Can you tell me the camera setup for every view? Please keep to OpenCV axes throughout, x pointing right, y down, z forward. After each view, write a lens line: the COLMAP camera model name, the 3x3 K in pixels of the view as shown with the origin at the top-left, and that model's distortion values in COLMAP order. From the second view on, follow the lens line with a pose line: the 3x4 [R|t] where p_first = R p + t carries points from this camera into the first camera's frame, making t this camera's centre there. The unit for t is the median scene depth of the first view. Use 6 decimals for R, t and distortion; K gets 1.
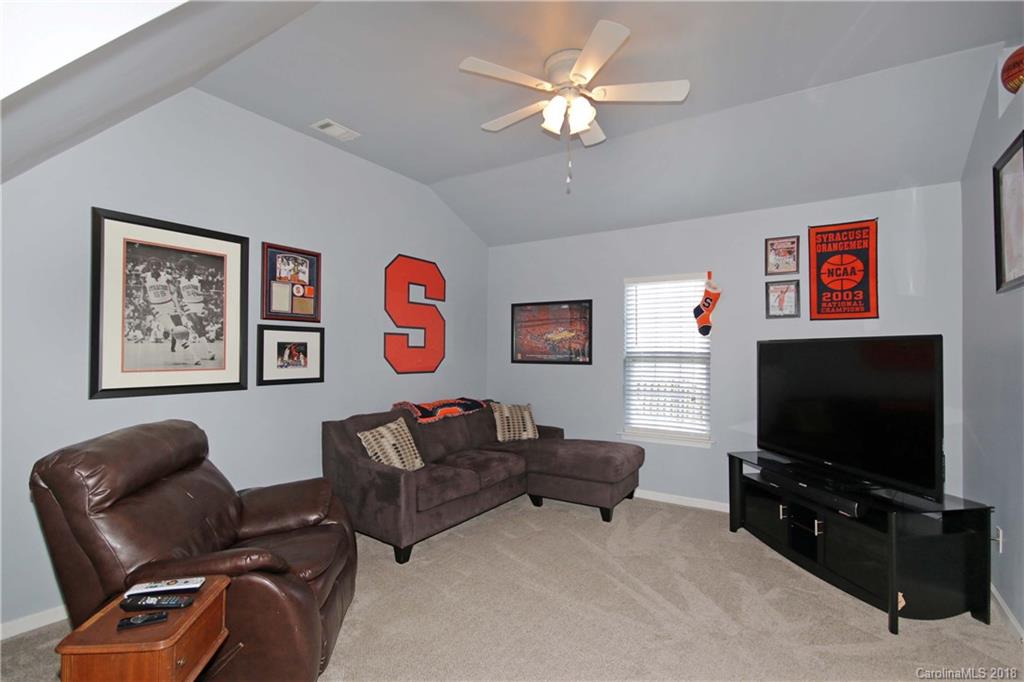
lens RADIAL K [[490.0, 0, 511.2], [0, 490.0, 343.9], [0, 0, 1]] dist [-0.005043, 0.001159]
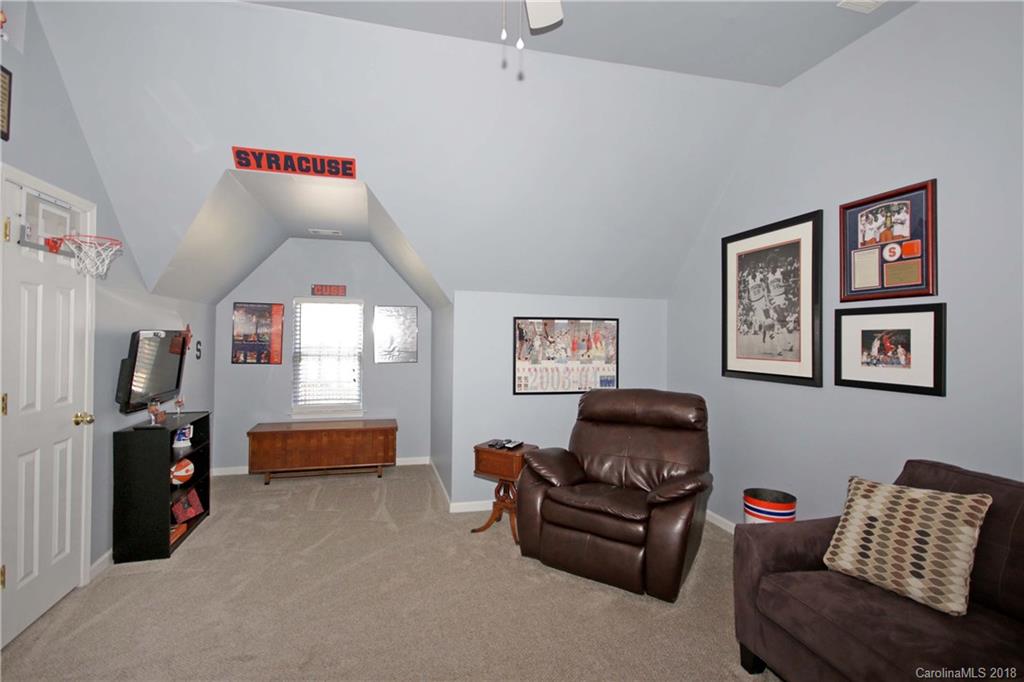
lens RADIAL K [[490.0, 0, 511.5], [0, 490.0, 336.4], [0, 0, 1]] dist [-0.005043, 0.001159]
pose [[-0.671353, -0.017360, -0.740935, 0.460238], [-0.003446, 0.999788, -0.020303, 0.024090], [0.741130, -0.011078, -0.671270, 1.185777]]
